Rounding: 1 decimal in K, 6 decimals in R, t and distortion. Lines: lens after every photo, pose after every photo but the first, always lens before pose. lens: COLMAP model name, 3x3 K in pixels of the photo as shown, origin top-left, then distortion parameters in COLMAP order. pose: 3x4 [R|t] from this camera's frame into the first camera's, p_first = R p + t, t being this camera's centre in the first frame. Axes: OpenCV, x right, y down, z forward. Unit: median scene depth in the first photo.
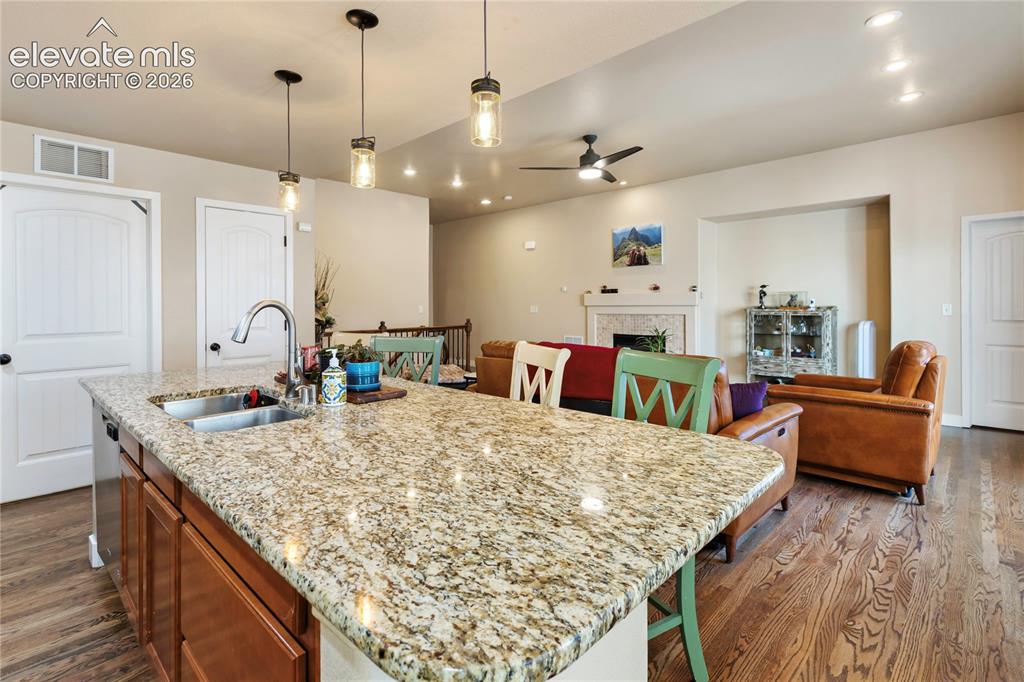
lens RADIAL K [[474.4, 0, 518.8], [0, 474.4, 302.1], [0, 0, 1]] dist [0.002137, -0.000022]
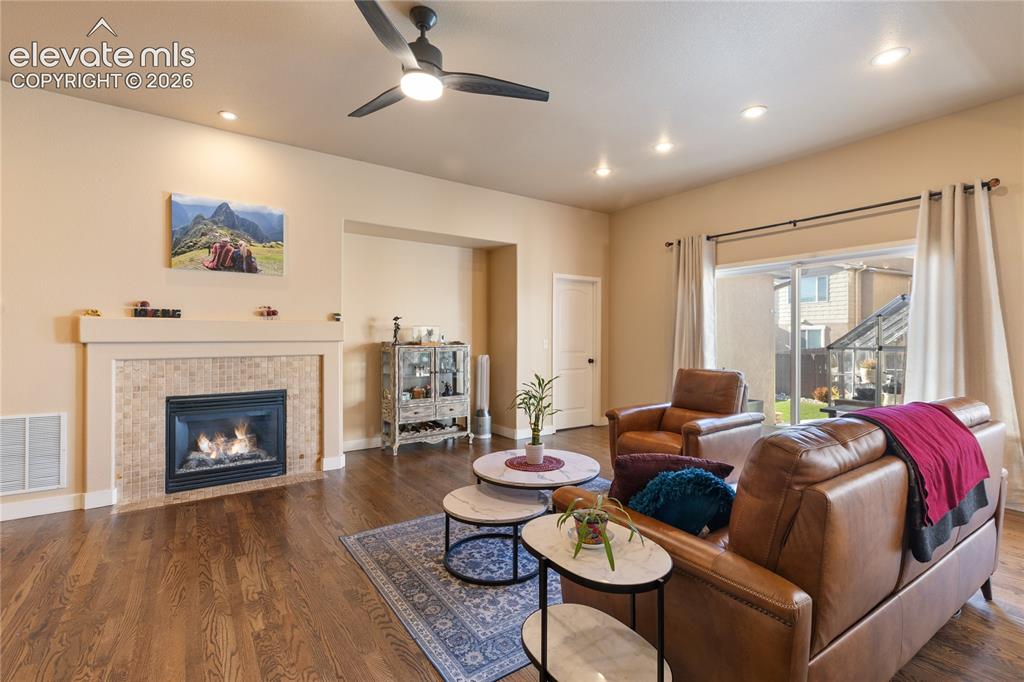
lens RADIAL K [[474.4, 0, 508.1], [0, 474.4, 337.3], [0, 0, 1]] dist [0.002137, -0.000022]
pose [[0.200160, 0.003752, 0.979756, -1.015527], [-0.009309, 0.999955, -0.001928, 0.001107], [-0.979719, -0.008734, 0.200186, 2.359071]]
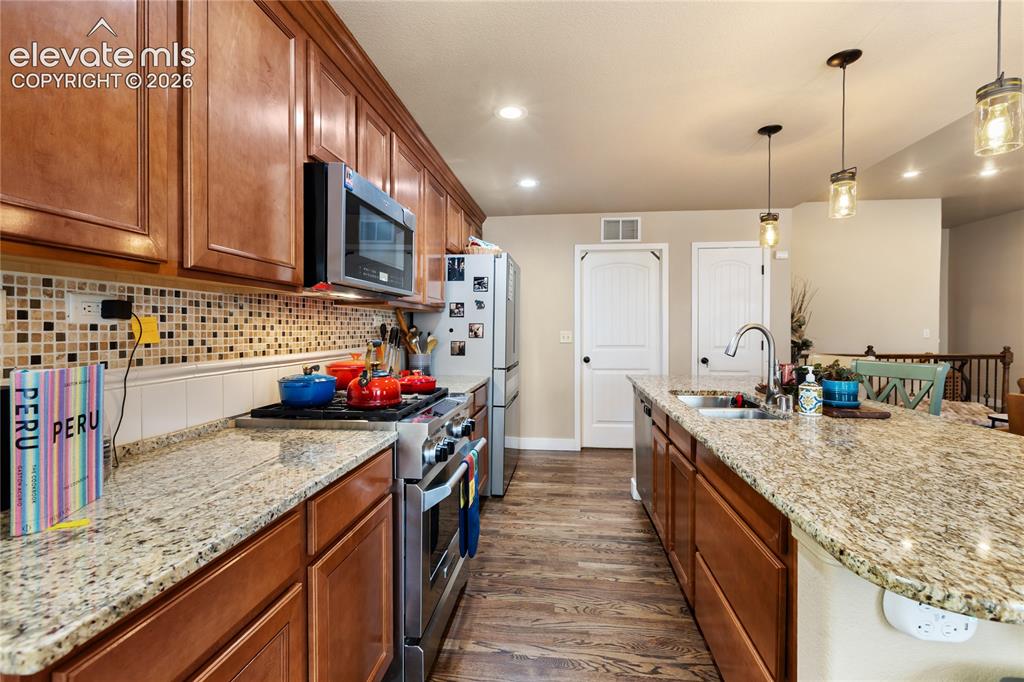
lens RADIAL K [[448.8, 0, 519.3], [0, 448.8, 331.9], [0, 0, 1]] dist [0.005082, -0.002915]
pose [[0.583313, 0.013604, -0.812134, 0.072146], [0.000292, 0.999856, 0.016958, -0.001874], [0.812248, -0.010130, 0.583225, -0.180968]]
